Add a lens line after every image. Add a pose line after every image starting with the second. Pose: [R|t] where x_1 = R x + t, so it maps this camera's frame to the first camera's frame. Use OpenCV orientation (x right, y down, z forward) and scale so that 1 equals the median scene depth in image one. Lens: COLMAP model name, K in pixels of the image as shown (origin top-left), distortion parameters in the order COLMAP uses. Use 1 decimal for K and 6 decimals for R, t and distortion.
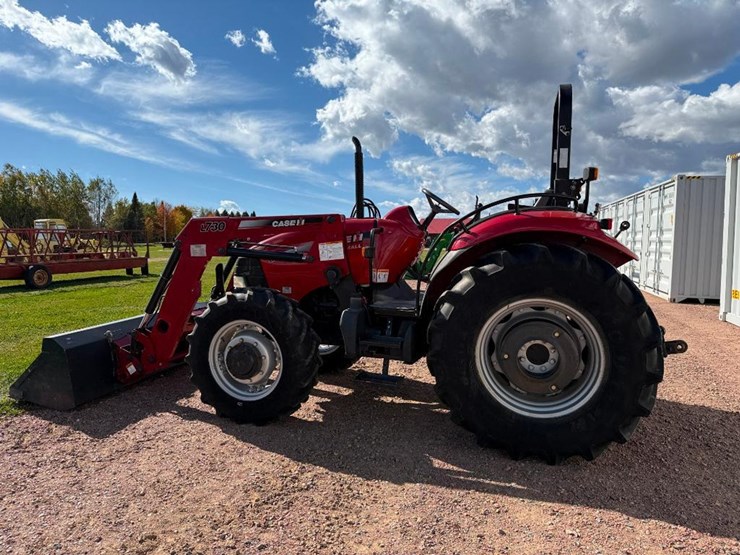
lens RADIAL K [[520.7, 0, 358.4], [0, 520.7, 283.8], [0, 0, 1]] dist [0.072128, -0.114111]
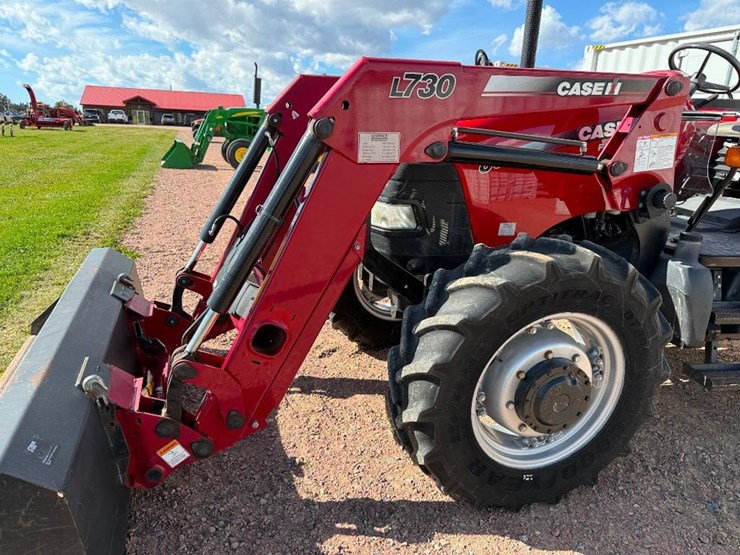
lens RADIAL K [[520.7, 0, 358.4], [0, 520.7, 283.8], [0, 0, 1]] dist [0.072128, -0.114111]
pose [[0.821349, -0.135543, 0.554088, -0.570451], [0.009912, 0.974603, 0.223718, -0.053085], [-0.570339, -0.178259, 0.801833, 0.693404]]
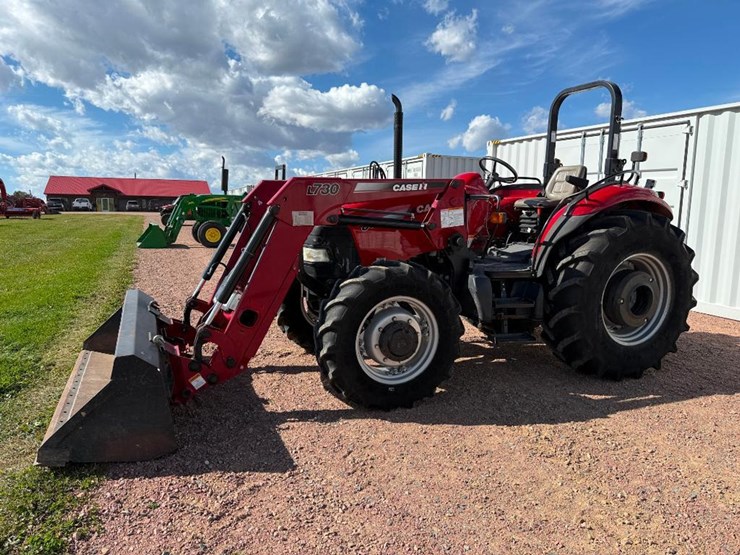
lens RADIAL K [[530.7, 0, 364.1], [0, 530.7, 278.0], [0, 0, 1]] dist [0.116832, -0.179322]
pose [[0.775104, -0.078869, 0.626892, -0.778979], [0.044944, 0.996548, 0.069805, -0.025386], [-0.630233, -0.025931, 0.775973, 0.308615]]
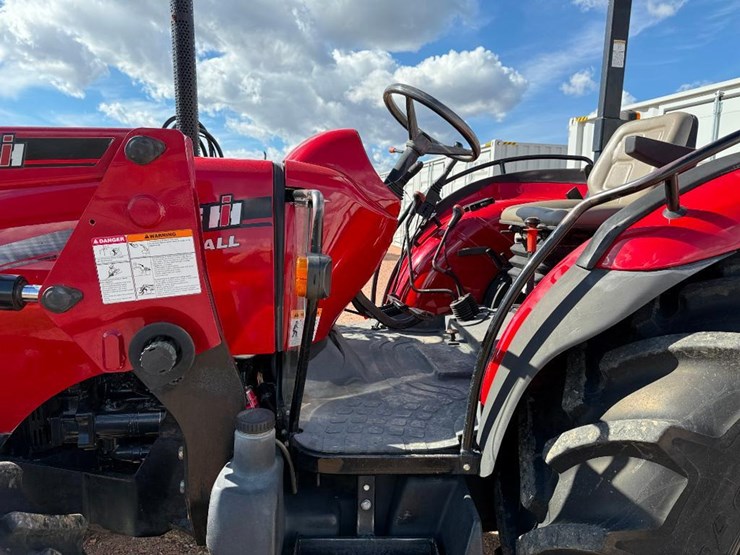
lens RADIAL K [[520.9, 0, 371.0], [0, 520.9, 280.0], [0, 0, 1]] dist [0.074765, -0.098813]
pose [[0.889704, -0.052194, 0.453545, -0.070482], [0.024851, 0.997507, 0.066044, -0.068054], [-0.455862, -0.047489, 0.888783, 0.664651]]
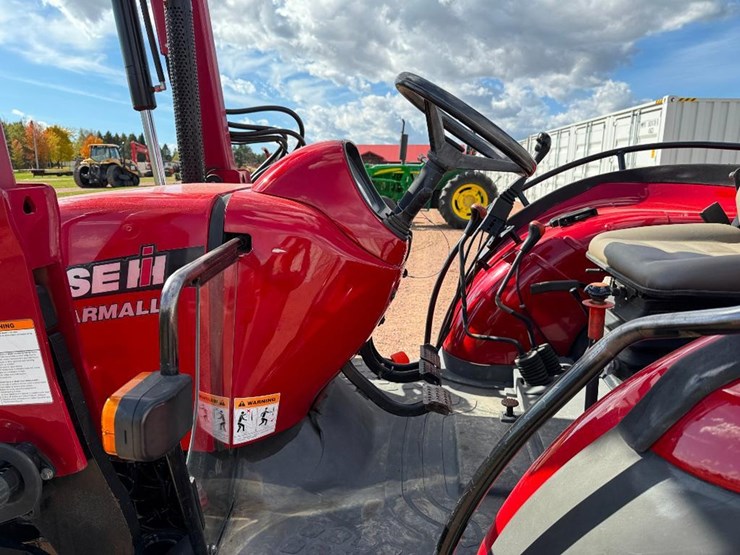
lens RADIAL K [[530.7, 0, 364.1], [0, 530.7, 278.0], [0, 0, 1]] dist [0.116832, -0.179322]
pose [[0.982605, -0.037451, 0.181890, 0.053567], [0.015503, 0.992578, 0.120616, -0.115003], [-0.185057, -0.115698, 0.975893, 0.730832]]
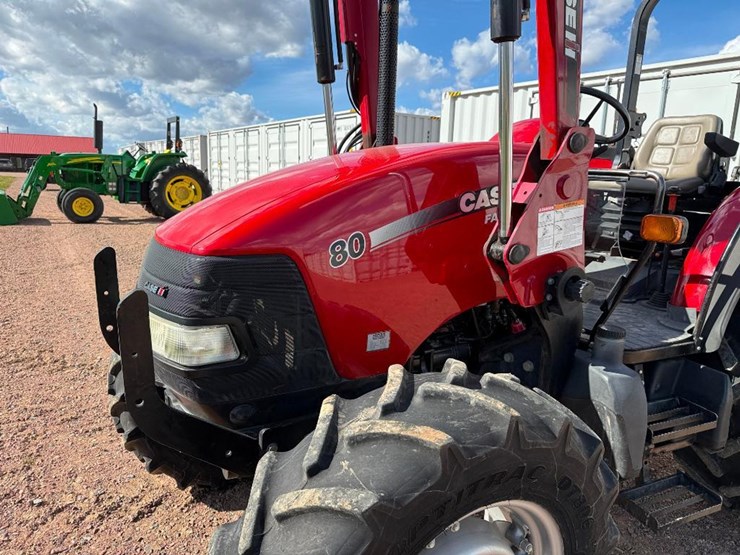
lens RADIAL K [[521.8, 0, 370.0], [0, 521.8, 277.5], [0, 0, 1]] dist [0.074504, -0.116764]
pose [[0.653016, -0.137301, 0.744794, -0.414651], [0.040134, 0.988321, 0.147006, -0.084944], [-0.756280, -0.066105, 0.650900, 0.812823]]
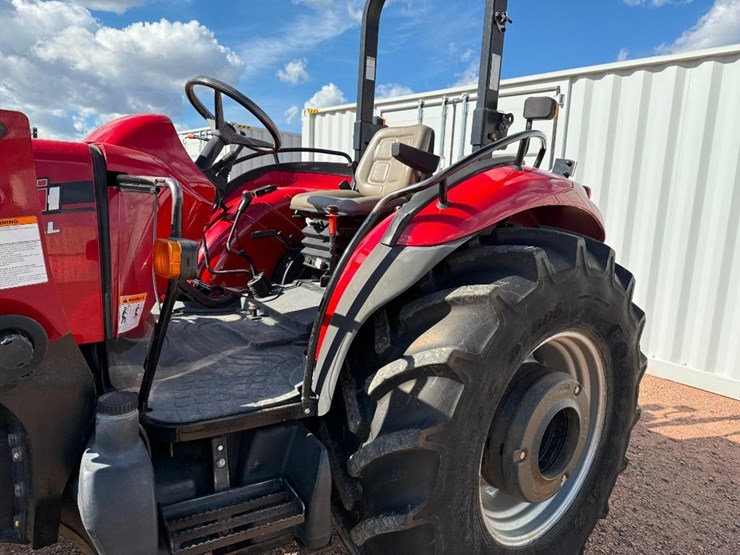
lens RADIAL K [[521.8, 0, 370.0], [0, 521.8, 277.5], [0, 0, 1]] dist [0.074504, -0.116764]
pose [[0.558999, -0.110191, 0.821814, -0.152557], [0.034399, 0.993359, 0.109794, -0.071222], [-0.828454, -0.033106, 0.559077, 0.664429]]
